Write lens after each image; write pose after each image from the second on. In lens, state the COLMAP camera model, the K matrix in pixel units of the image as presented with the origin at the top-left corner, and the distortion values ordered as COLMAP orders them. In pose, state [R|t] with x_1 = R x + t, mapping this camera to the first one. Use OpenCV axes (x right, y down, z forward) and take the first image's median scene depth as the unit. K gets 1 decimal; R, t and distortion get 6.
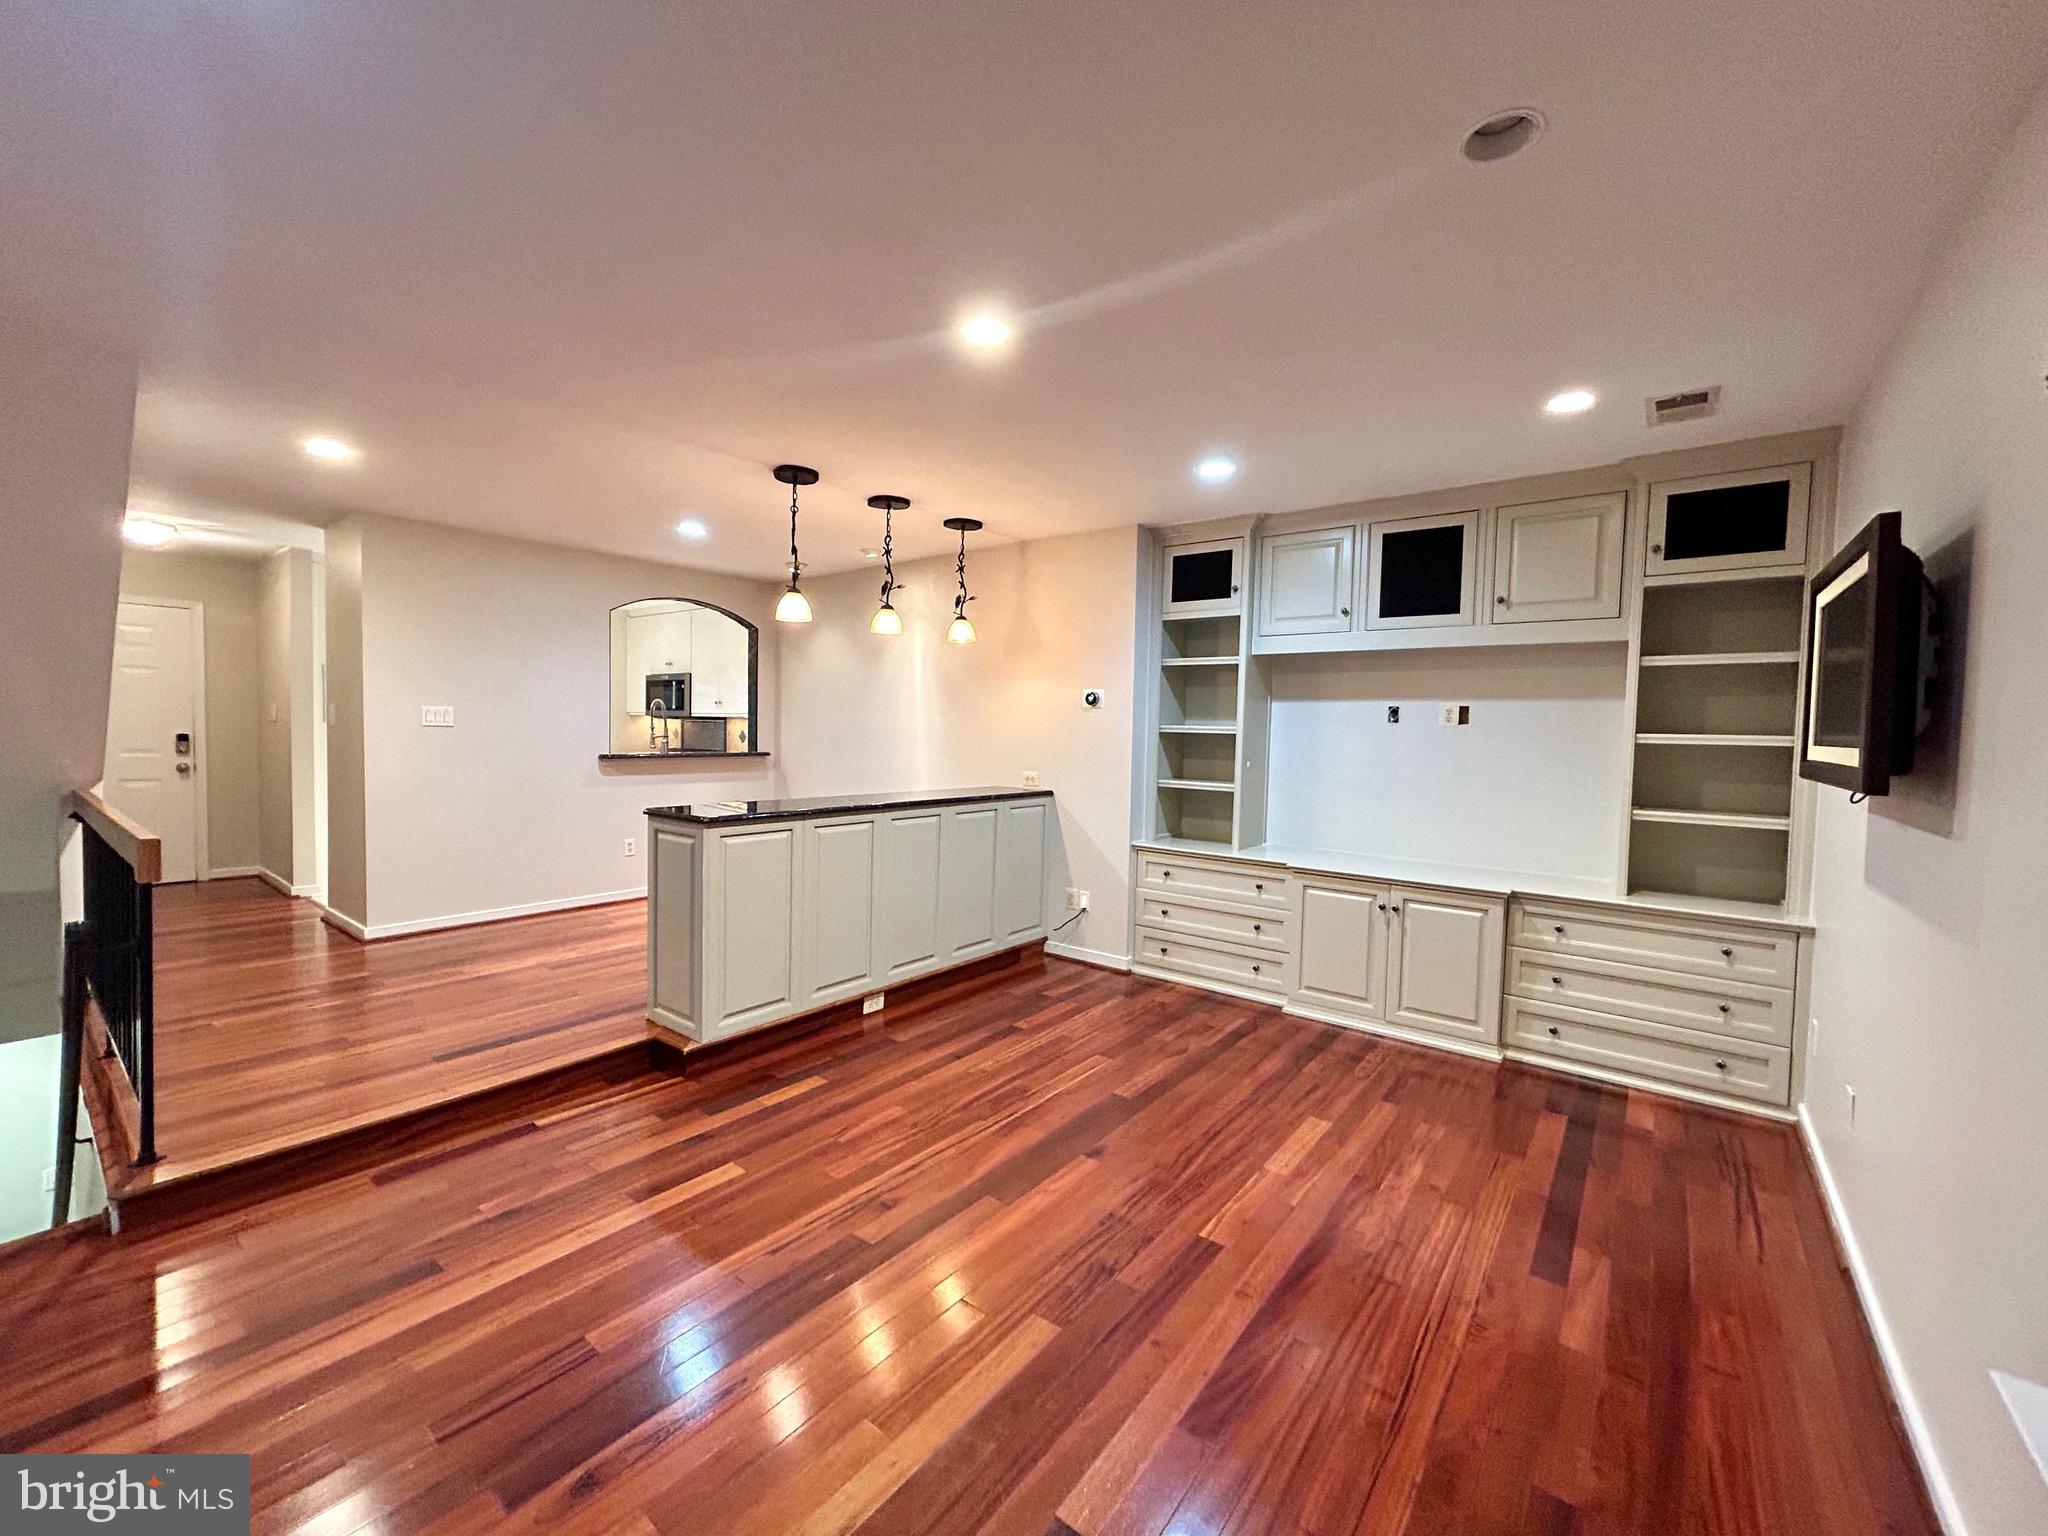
lens RADIAL K [[824.4, 0, 1019.9], [0, 824.4, 764.3], [0, 0, 1]] dist [-0.000398, 0.000436]
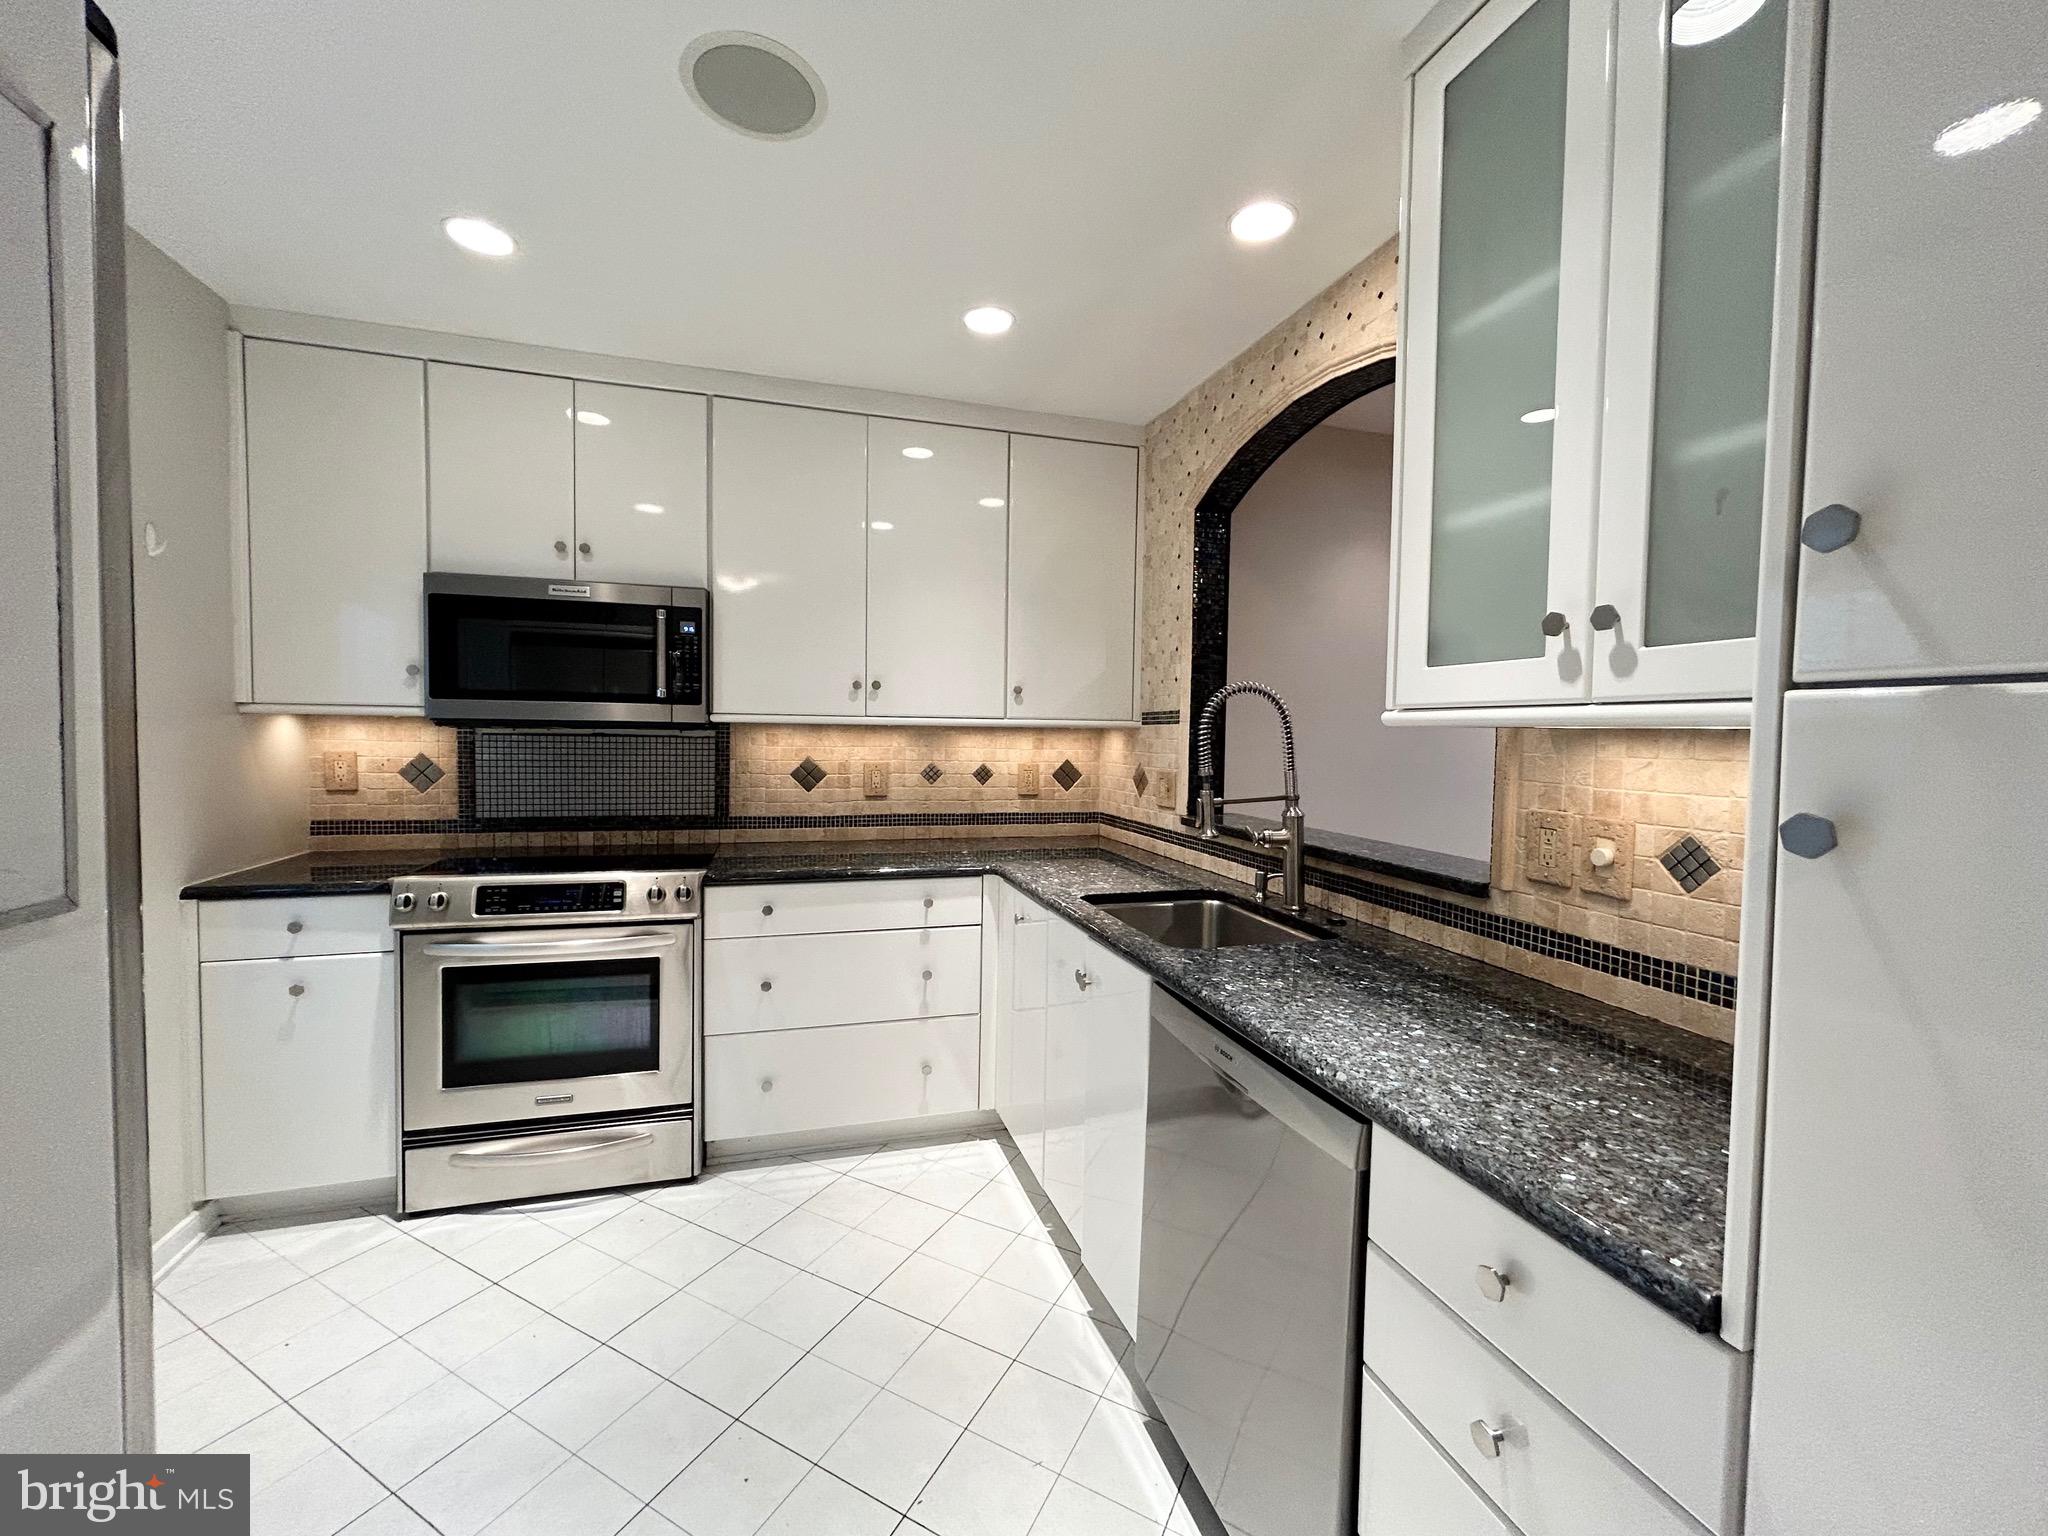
lens RADIAL K [[824.4, 0, 1019.9], [0, 824.4, 764.3], [0, 0, 1]] dist [-0.000398, 0.000436]
pose [[0.574608, -0.048766, 0.816974, -1.222909], [0.031503, 0.998801, 0.037463, -0.102590], [-0.817822, 0.004210, 0.575456, 1.453030]]
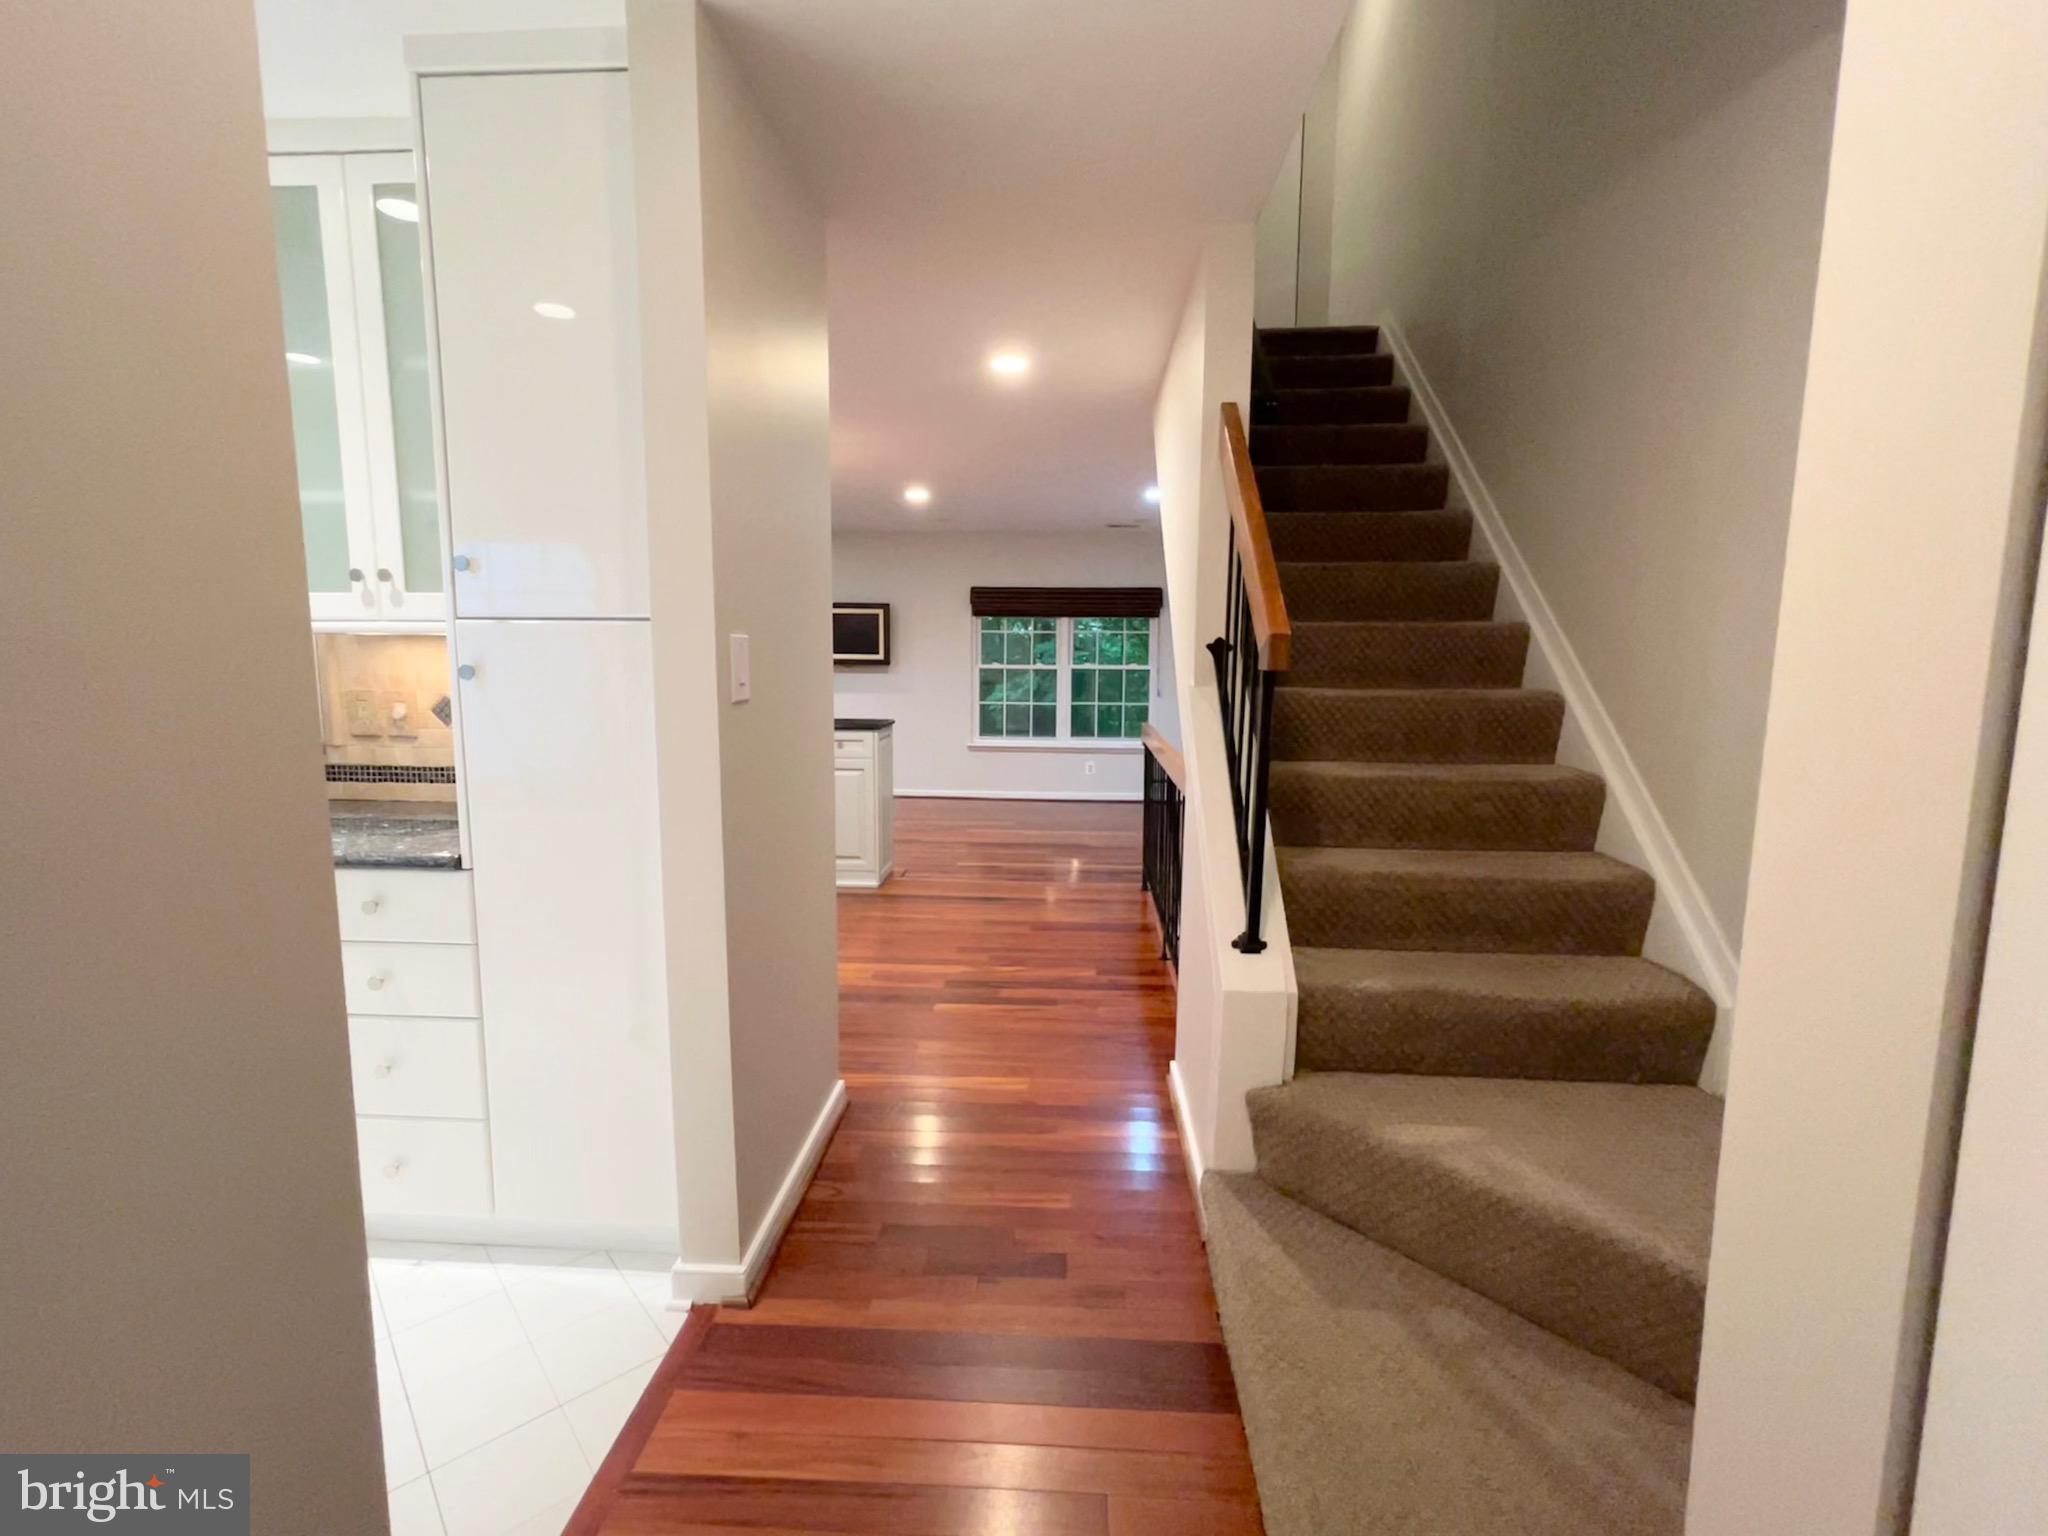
lens RADIAL K [[902.5, 0, 1020.9], [0, 902.5, 766.1], [0, 0, 1]] dist [-0.001160, 0.000039]
pose [[-0.573922, -0.130122, 0.808506, -1.555314], [0.011195, 0.985956, 0.166627, -0.106061], [-0.818834, 0.104682, -0.564405, 1.455955]]
